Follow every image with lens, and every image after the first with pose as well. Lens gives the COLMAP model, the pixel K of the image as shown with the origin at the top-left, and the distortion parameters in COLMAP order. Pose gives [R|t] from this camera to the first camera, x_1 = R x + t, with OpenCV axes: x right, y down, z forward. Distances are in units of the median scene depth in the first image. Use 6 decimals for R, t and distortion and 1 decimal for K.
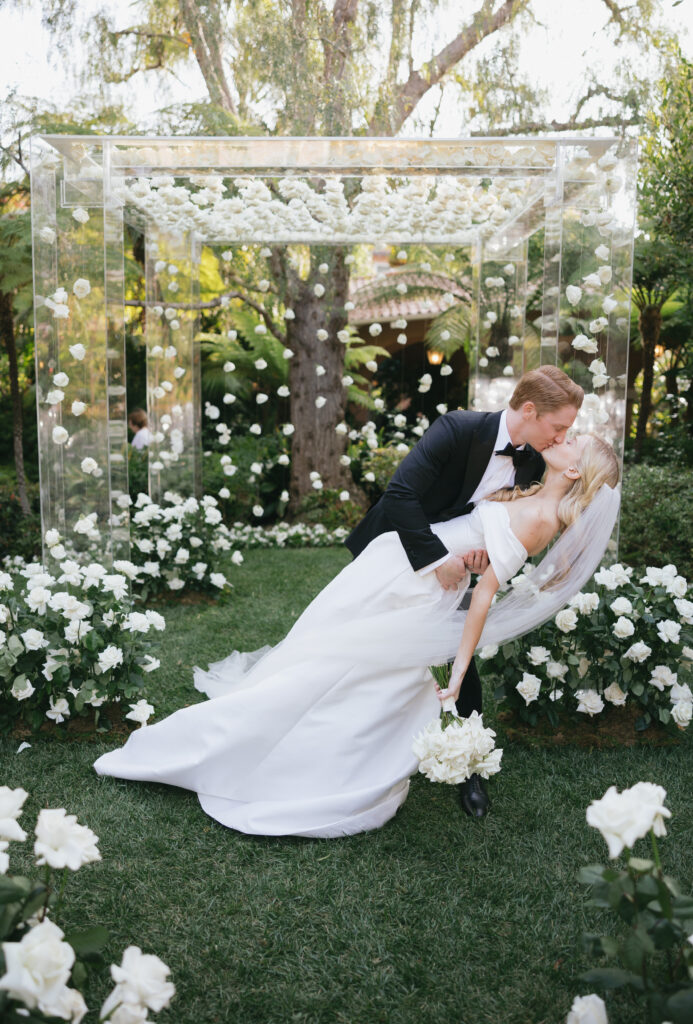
lens RADIAL K [[1000.3, 0, 348.8], [0, 1000.3, 507.0], [0, 0, 1]] dist [-0.024953, 0.000000]
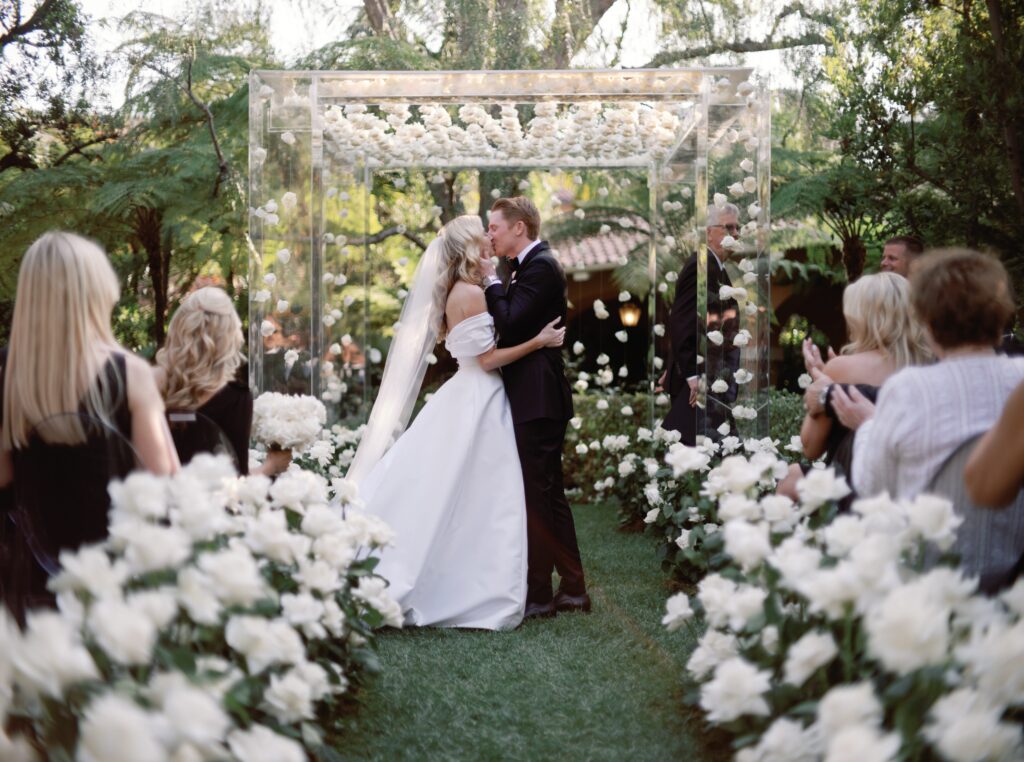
lens RADIAL K [[1492.5, 0, 510.8], [0, 1492.5, 382.2], [0, 0, 1]] dist [0.020601, 0.000000]
pose [[0.999936, -0.007860, -0.008101, -0.002105], [0.006706, 0.990990, -0.133766, 0.178988], [0.009079, 0.133703, 0.990980, -0.545296]]
